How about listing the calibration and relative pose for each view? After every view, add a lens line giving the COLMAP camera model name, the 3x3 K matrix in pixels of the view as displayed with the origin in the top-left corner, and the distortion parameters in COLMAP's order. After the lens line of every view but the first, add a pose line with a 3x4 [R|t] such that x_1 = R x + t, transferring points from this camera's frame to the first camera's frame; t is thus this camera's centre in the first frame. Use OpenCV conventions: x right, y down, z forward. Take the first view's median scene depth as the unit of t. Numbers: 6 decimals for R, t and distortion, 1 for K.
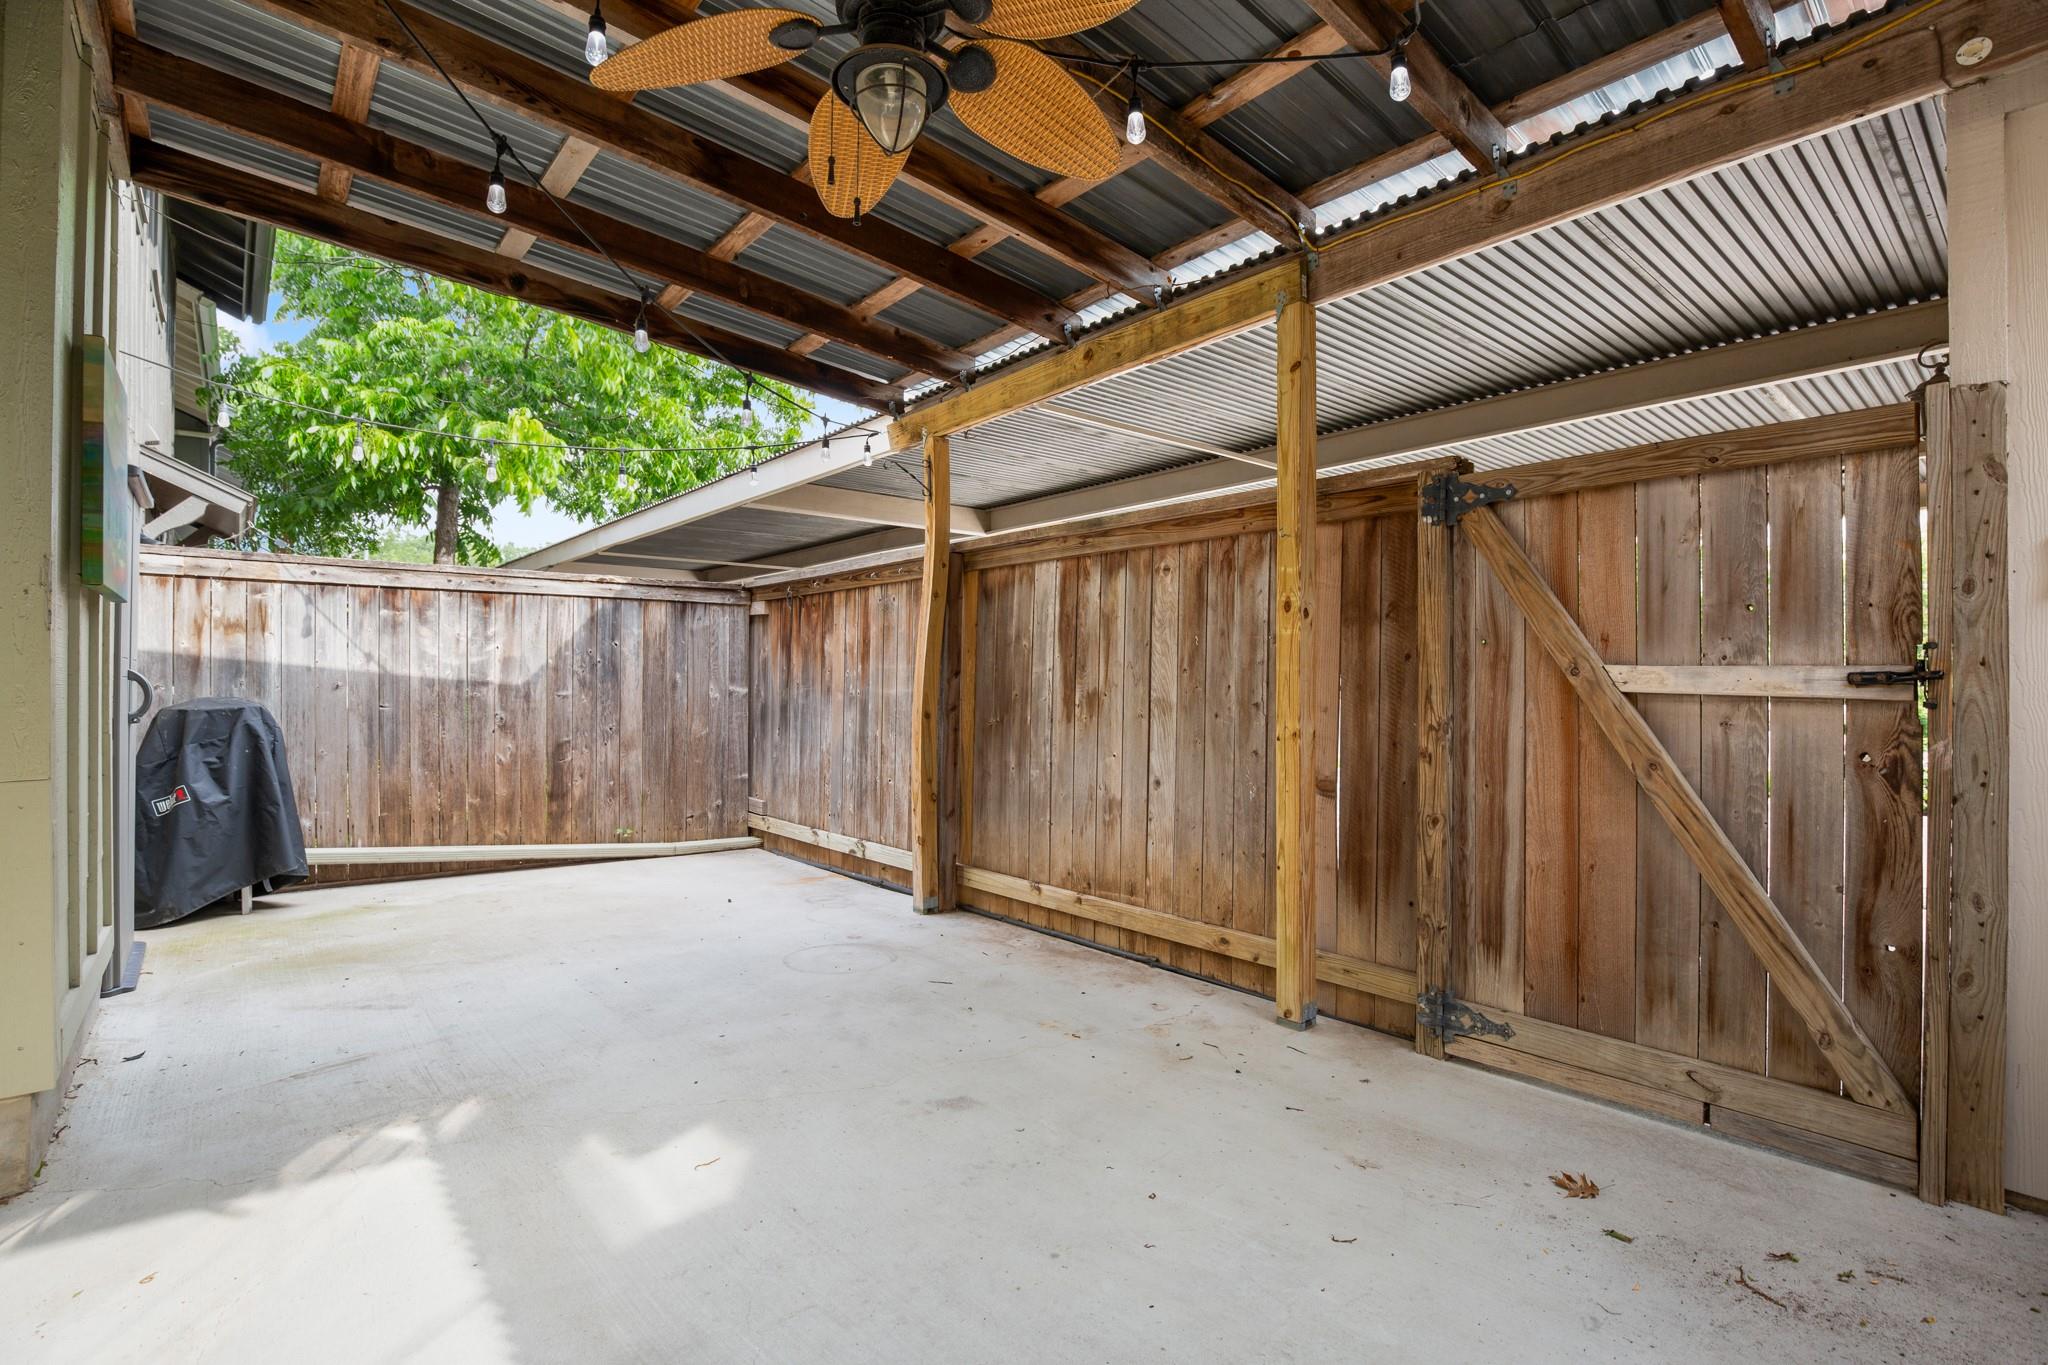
lens RADIAL K [[971.2, 0, 1020.6], [0, 971.2, 668.8], [0, 0, 1]] dist [-0.000628, 0.000682]
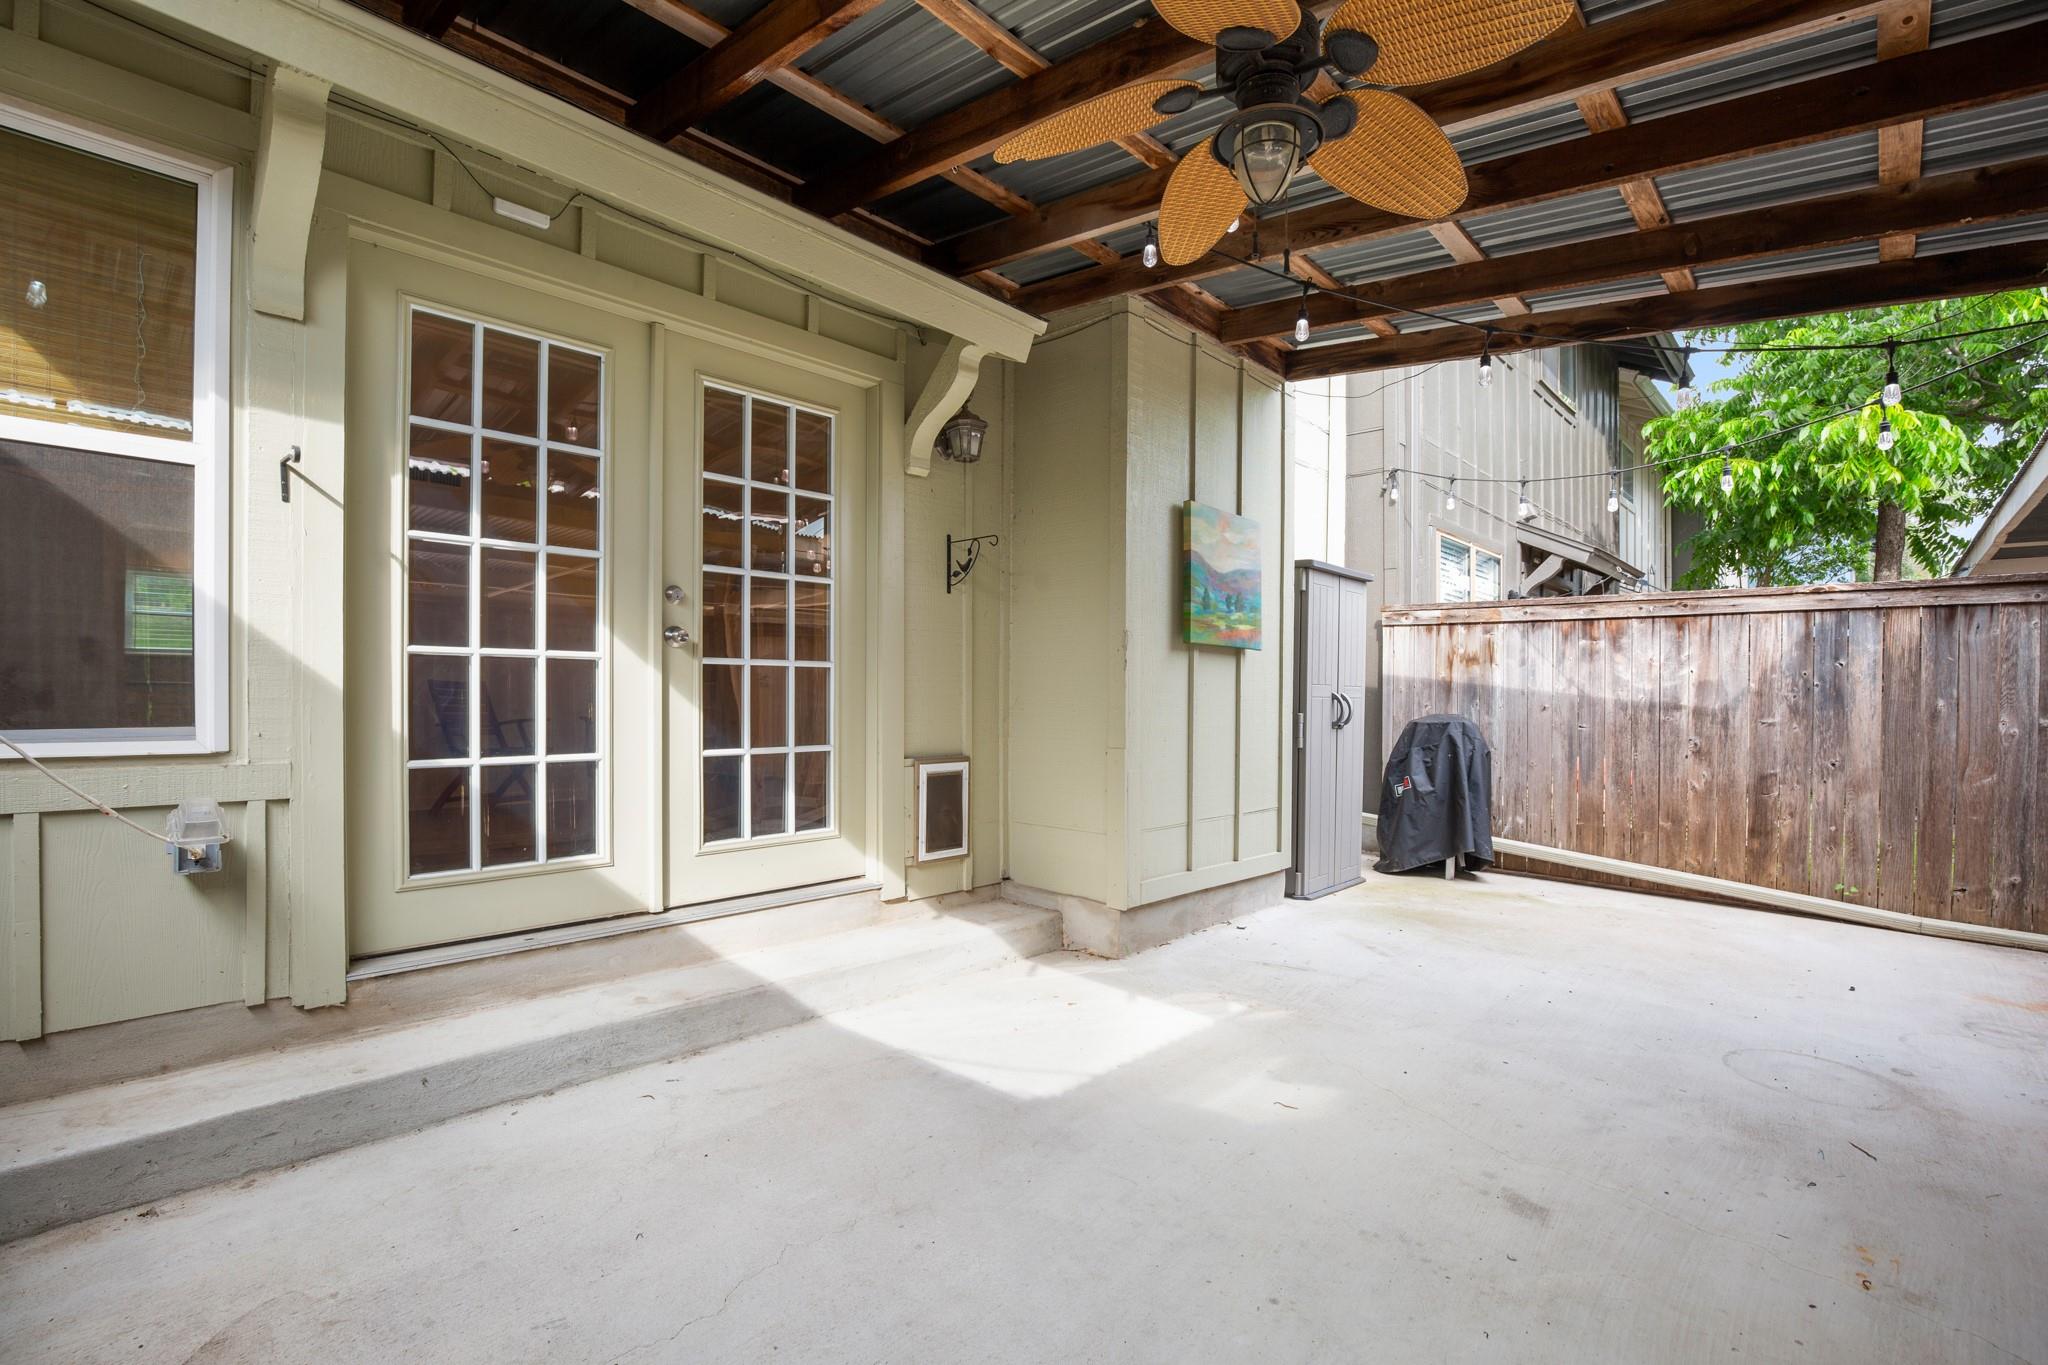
lens RADIAL K [[937.4, 0, 1027.7], [0, 937.4, 689.6], [0, 0, 1]] dist [-0.016544, 0.000004]
pose [[0.145101, -0.003283, -0.989411, 0.301508], [-0.003843, 0.999985, -0.003882, 0.002620], [0.989409, 0.004366, 0.145086, 0.206812]]
